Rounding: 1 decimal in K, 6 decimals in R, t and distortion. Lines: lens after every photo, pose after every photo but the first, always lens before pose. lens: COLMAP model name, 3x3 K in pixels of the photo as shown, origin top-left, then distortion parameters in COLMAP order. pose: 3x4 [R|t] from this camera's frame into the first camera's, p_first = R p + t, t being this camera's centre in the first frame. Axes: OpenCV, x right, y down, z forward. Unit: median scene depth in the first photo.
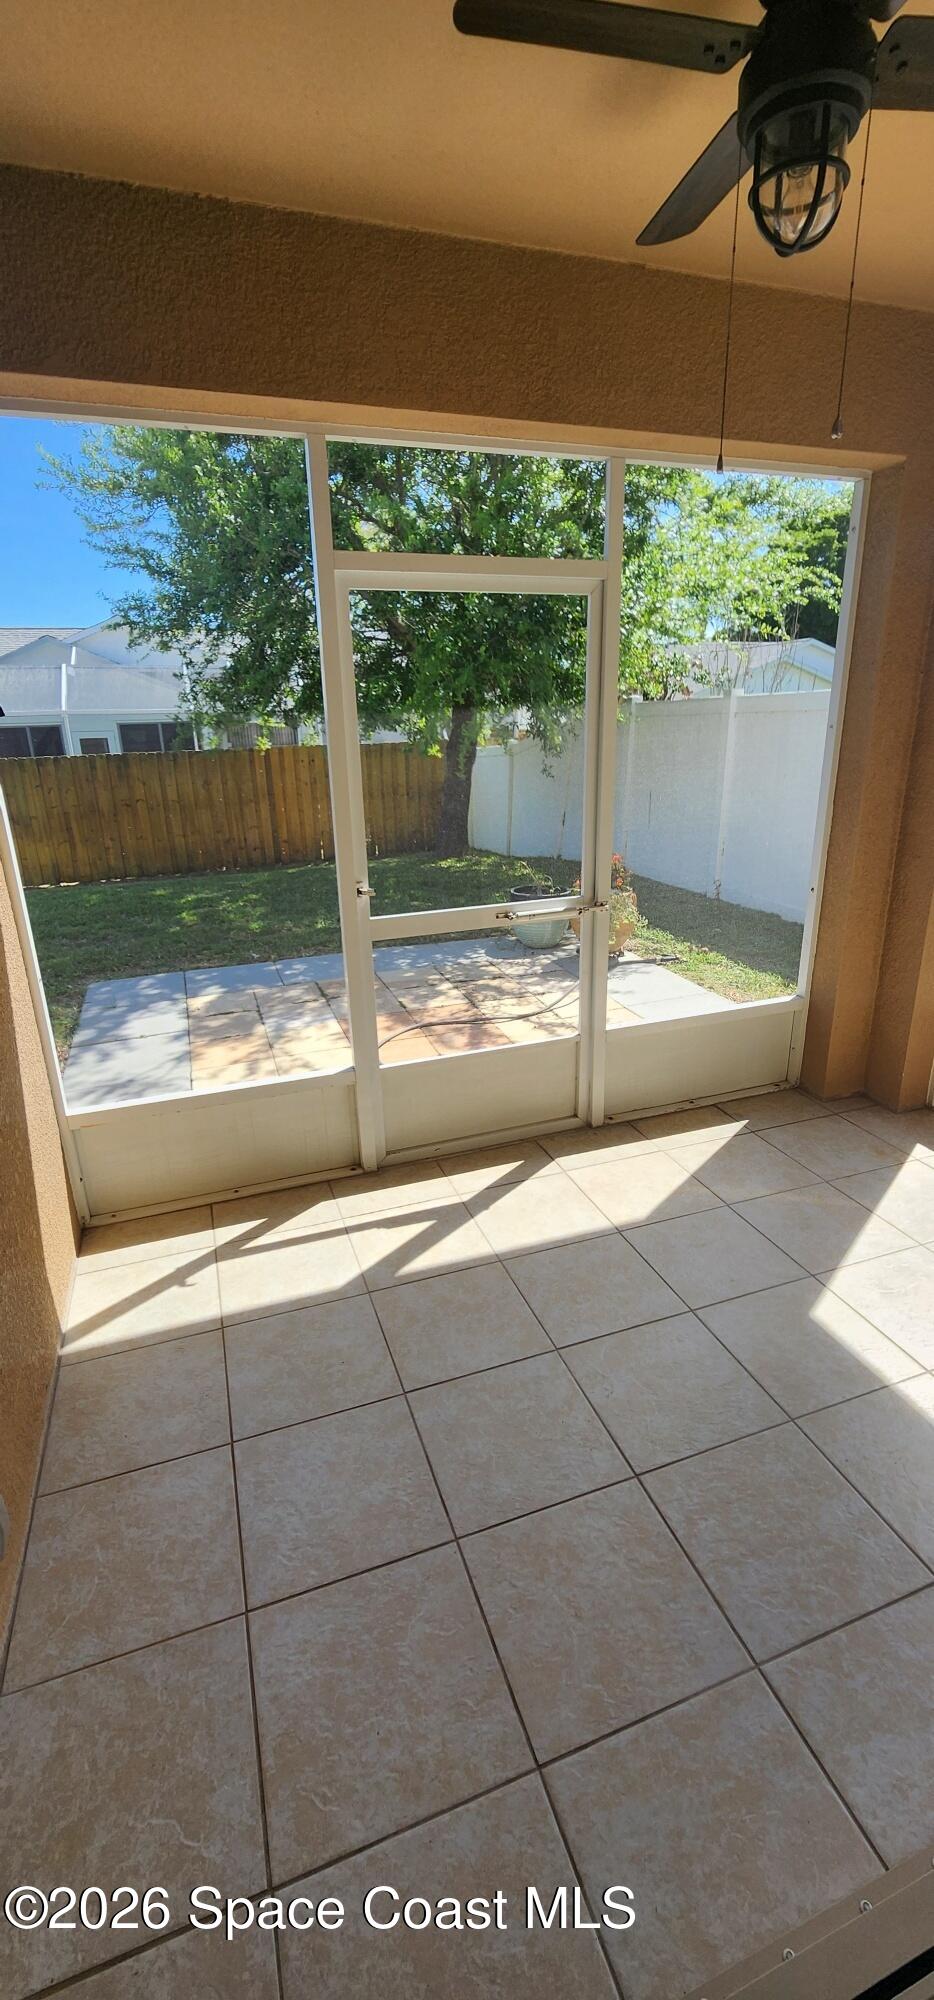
lens RADIAL K [[832.0, 0, 480.6], [0, 832.0, 988.4], [0, 0, 1]] dist [-0.002463, 0.000050]
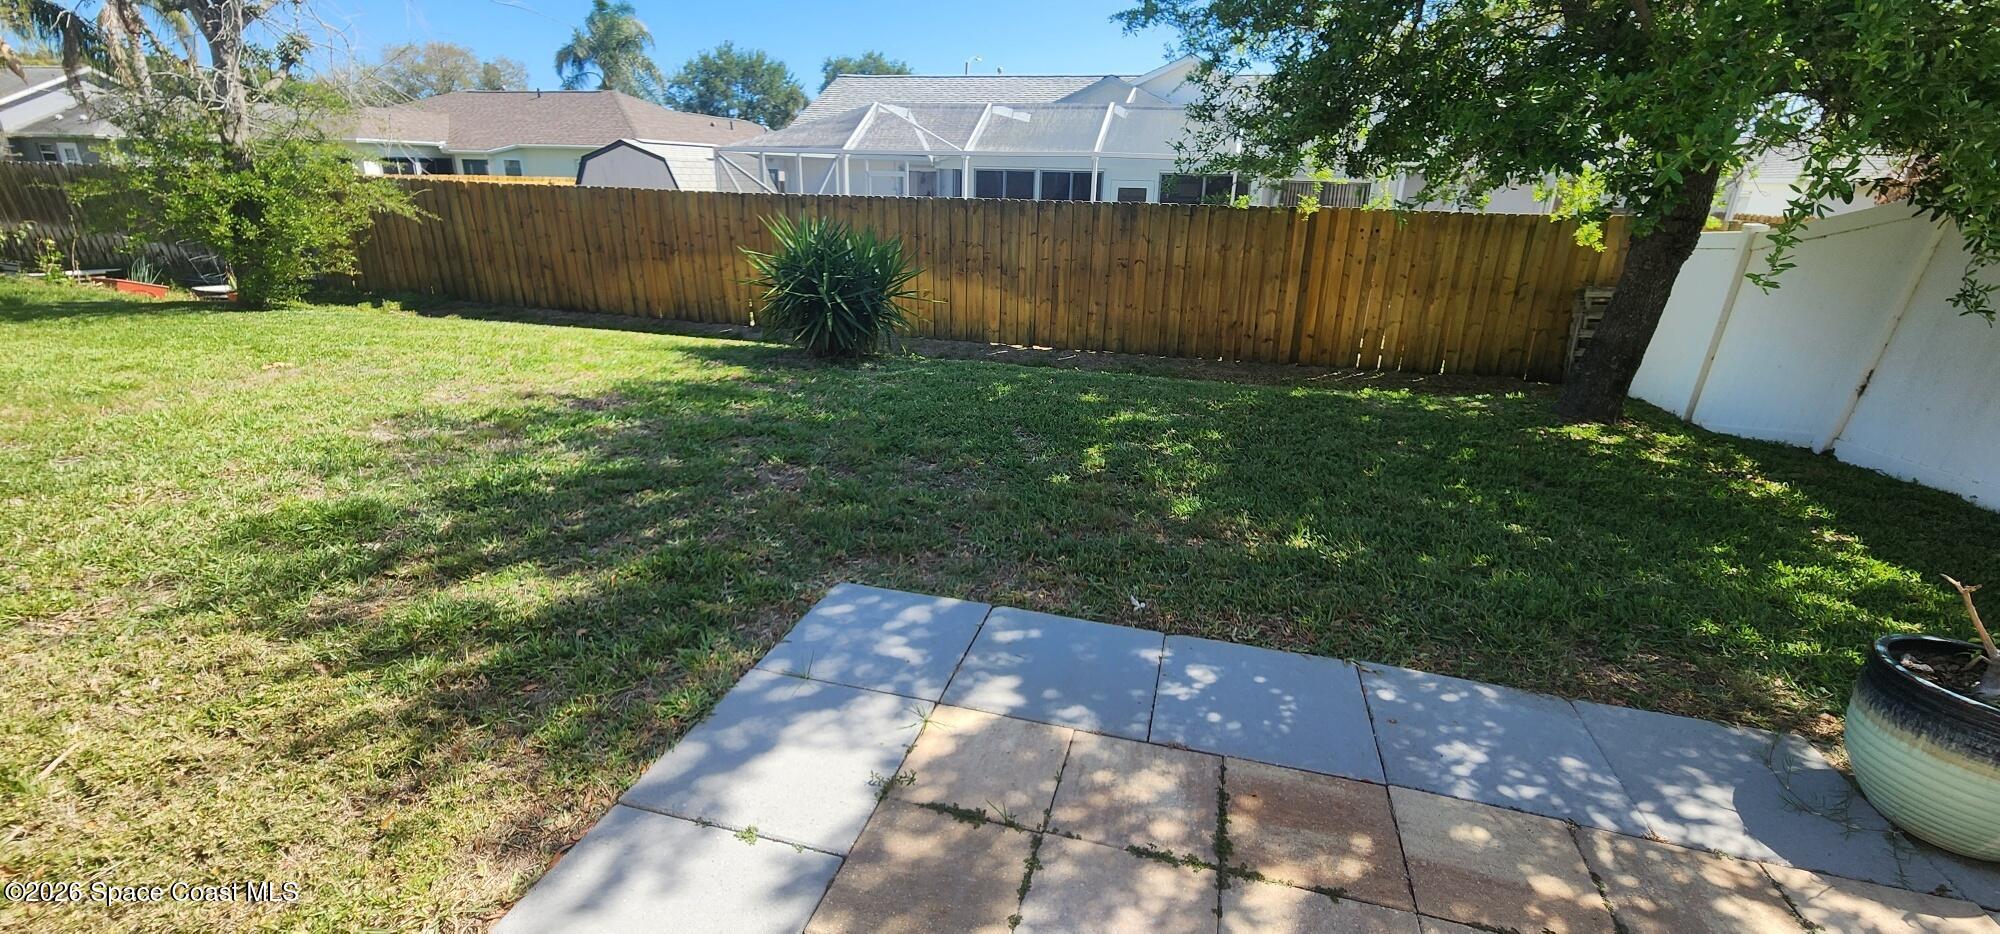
lens RADIAL K [[832.0, 0, 993.3], [0, 832.0, 440.6], [0, 0, 1]] dist [-0.002463, 0.000050]
pose [[0.807863, 0.222369, -0.545810, -0.053769], [-0.229201, 0.971729, 0.056649, -0.085920], [0.542977, 0.079335, 0.835992, 0.319261]]
